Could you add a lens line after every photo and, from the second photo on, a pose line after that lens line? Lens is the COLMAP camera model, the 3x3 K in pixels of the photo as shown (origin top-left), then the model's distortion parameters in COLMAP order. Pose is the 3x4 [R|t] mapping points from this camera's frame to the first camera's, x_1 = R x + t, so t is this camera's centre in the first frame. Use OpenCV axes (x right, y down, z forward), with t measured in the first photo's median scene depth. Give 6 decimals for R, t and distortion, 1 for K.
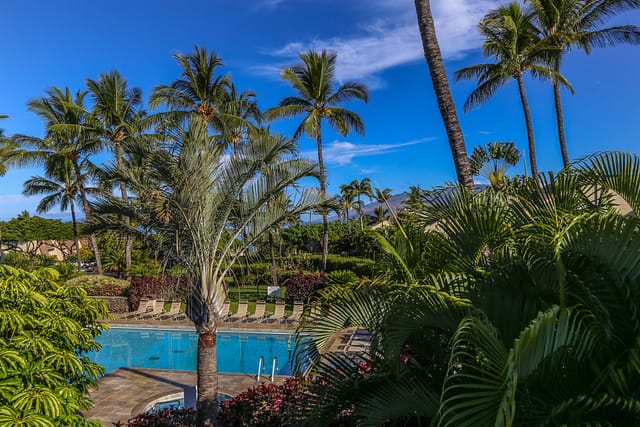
lens RADIAL K [[454.6, 0, 320.0], [0, 454.6, 213.5], [0, 0, 1]] dist [0.007652, 0.002872]
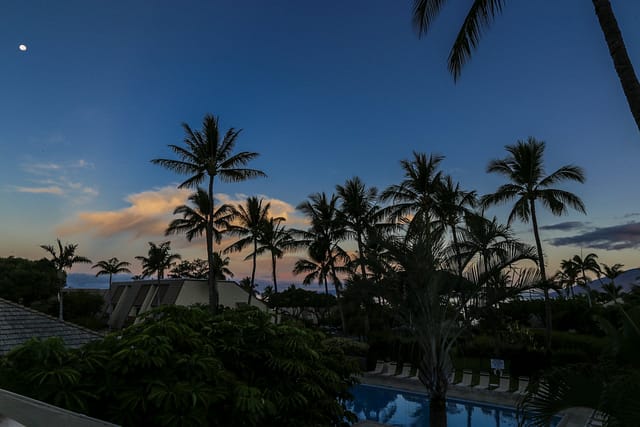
lens RADIAL K [[434.9, 0, 322.2], [0, 434.9, 210.9], [0, 0, 1]] dist [0.028684, -0.000114]
pose [[0.897015, -0.066564, -0.436958, 0.002267], [-0.001790, 0.988040, -0.154188, -0.023380], [0.441996, 0.139092, 0.886168, -0.133499]]
